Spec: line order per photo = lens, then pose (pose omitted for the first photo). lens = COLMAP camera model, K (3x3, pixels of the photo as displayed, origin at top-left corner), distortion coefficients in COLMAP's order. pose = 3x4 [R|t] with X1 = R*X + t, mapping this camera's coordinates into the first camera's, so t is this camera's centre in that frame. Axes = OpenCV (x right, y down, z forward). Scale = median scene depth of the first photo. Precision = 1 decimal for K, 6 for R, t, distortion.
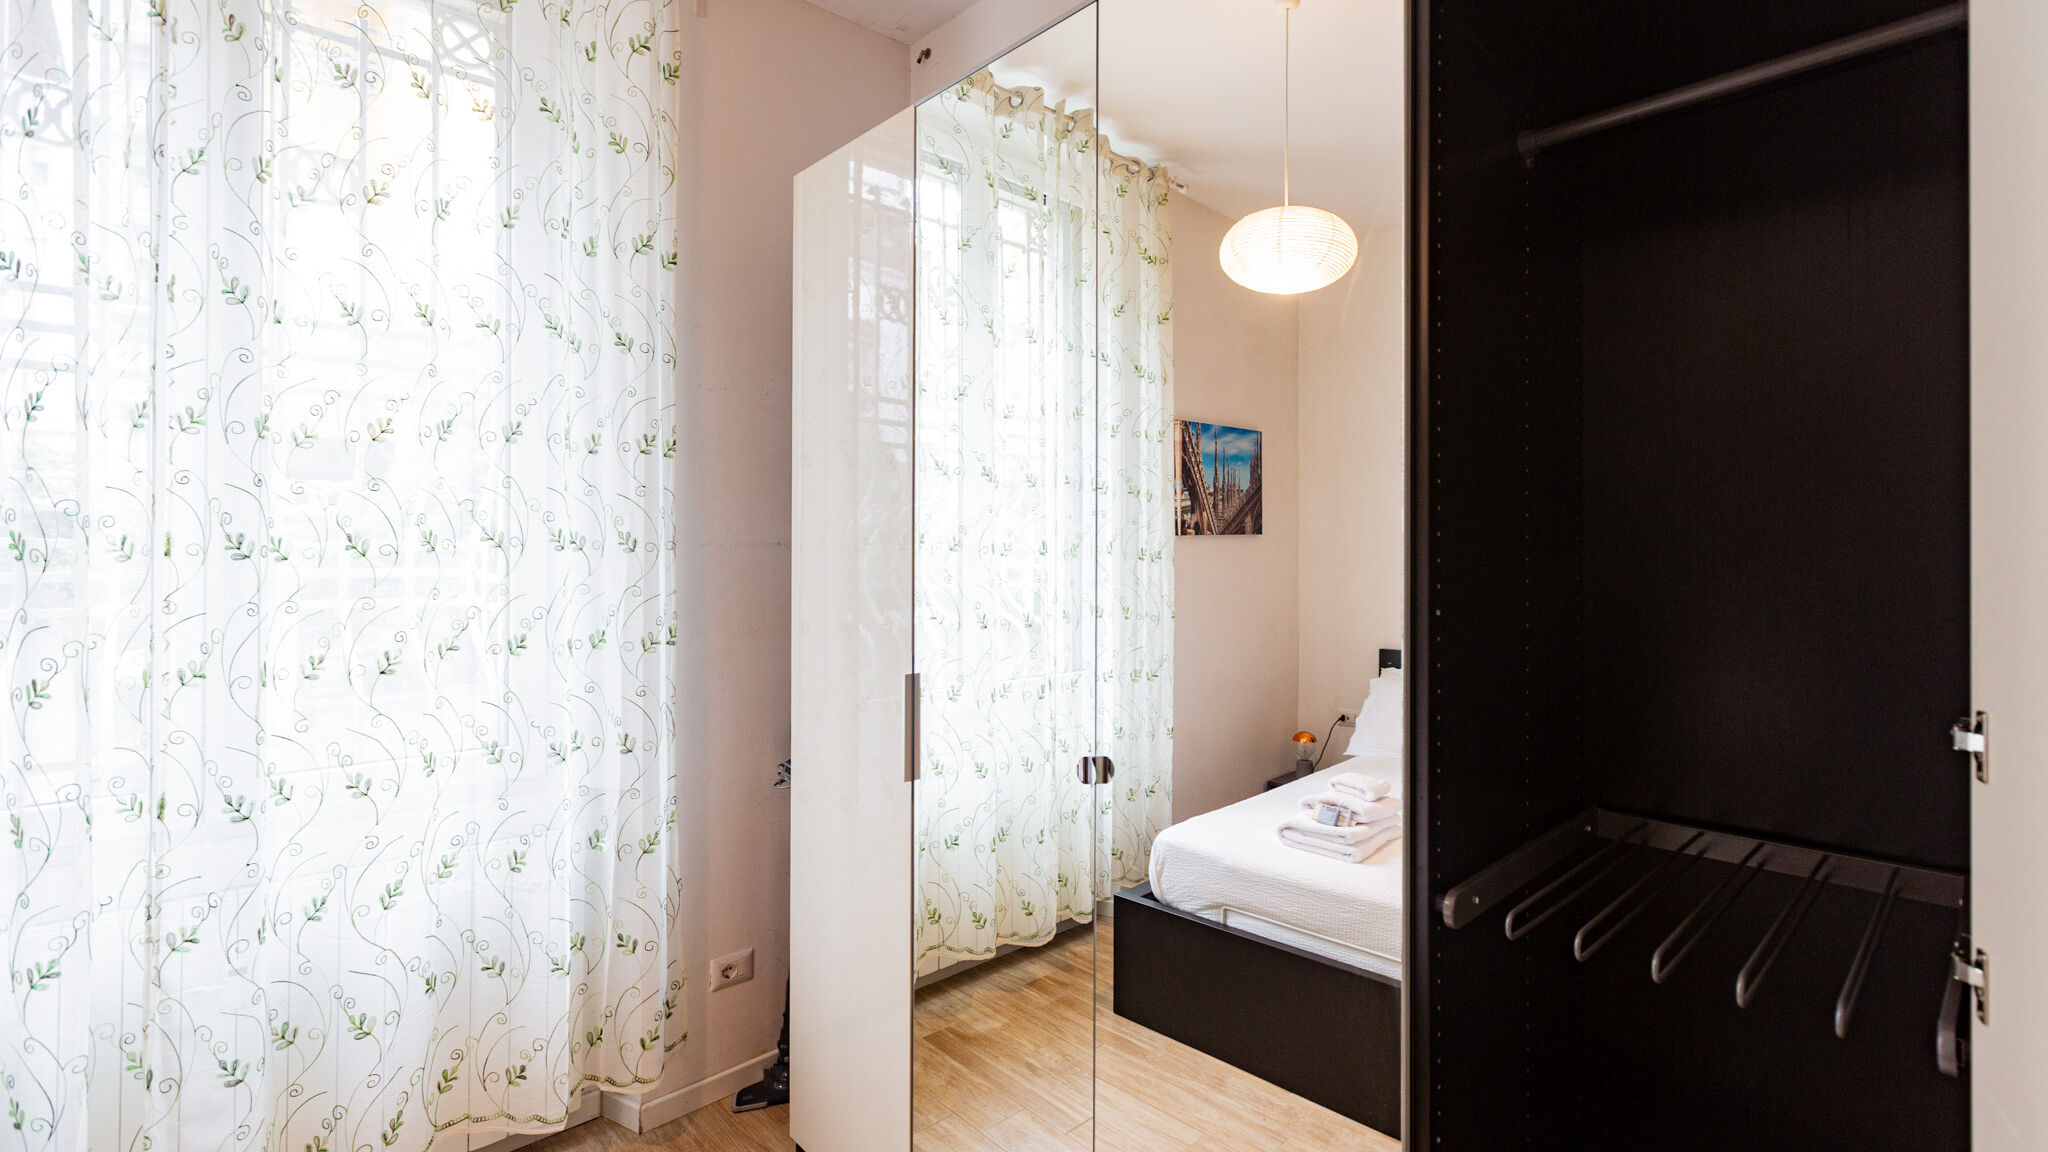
lens RADIAL K [[941.6, 0, 1045.7], [0, 941.6, 567.4], [0, 0, 1]] dist [0.000482, -0.000091]
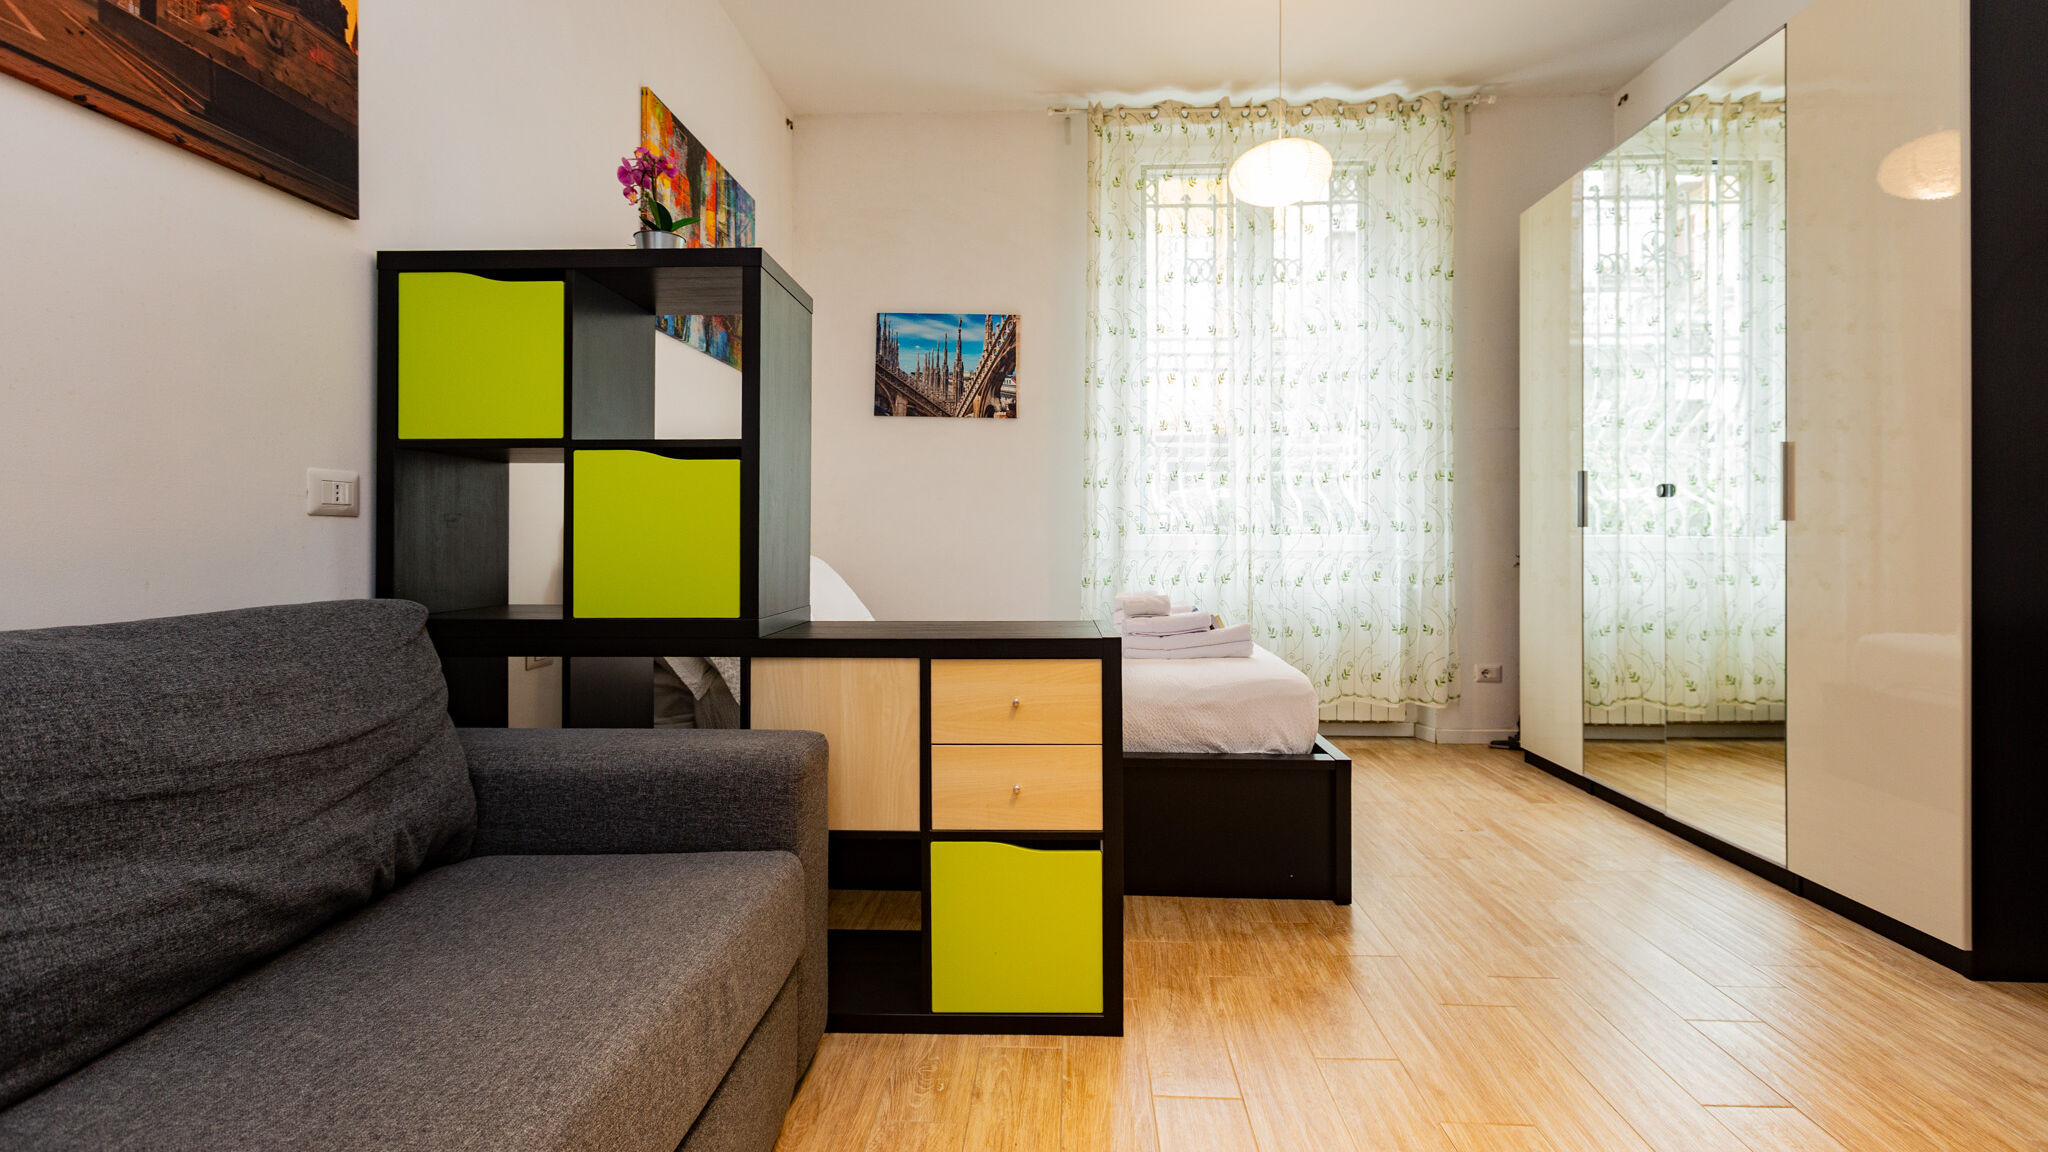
lens RADIAL K [[941.6, 0, 1023.3], [0, 941.6, 533.2], [0, 0, 1]] dist [0.000482, -0.000091]
pose [[0.694789, -0.010143, -0.719142, 0.371241], [-0.006364, 0.999775, -0.020249, 0.241794], [0.719186, 0.018645, 0.694568, -0.946398]]
